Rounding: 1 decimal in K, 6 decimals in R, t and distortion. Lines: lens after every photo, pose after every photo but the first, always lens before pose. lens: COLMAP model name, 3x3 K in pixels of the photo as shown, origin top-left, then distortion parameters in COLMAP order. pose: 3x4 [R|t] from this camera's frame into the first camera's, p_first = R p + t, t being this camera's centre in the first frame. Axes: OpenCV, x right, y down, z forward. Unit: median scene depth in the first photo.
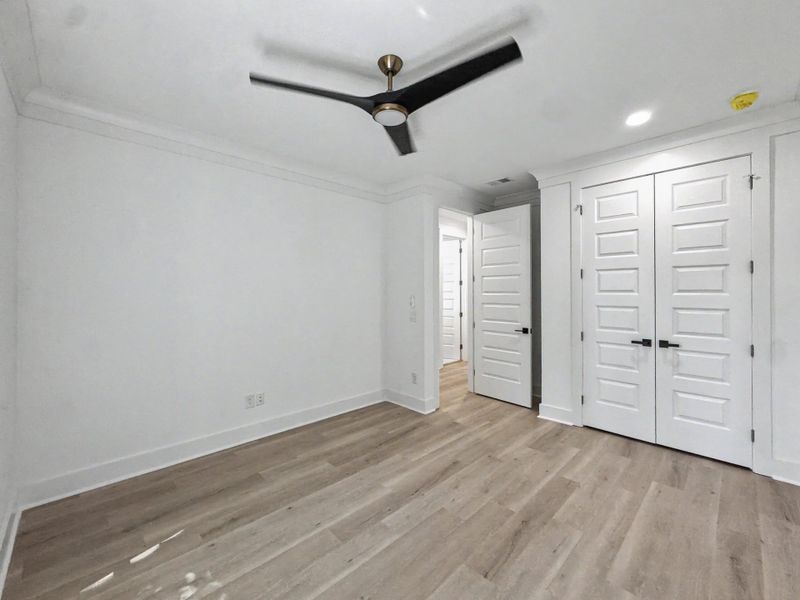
lens RADIAL K [[332.7, 0, 399.5], [0, 332.7, 299.5], [0, 0, 1]] dist [0.000228, 0.000383]
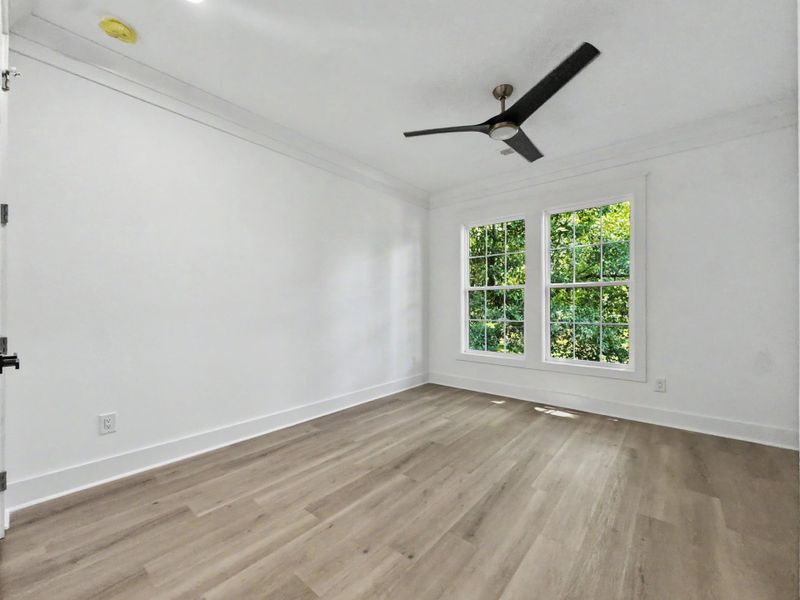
lens RADIAL K [[332.7, 0, 399.5], [0, 332.7, 299.5], [0, 0, 1]] dist [0.000228, 0.000383]
pose [[-0.994940, -0.000764, -0.100470, 0.427222], [-0.001148, 0.999992, 0.003771, 0.071154], [0.100467, 0.003868, -0.994933, 1.904208]]
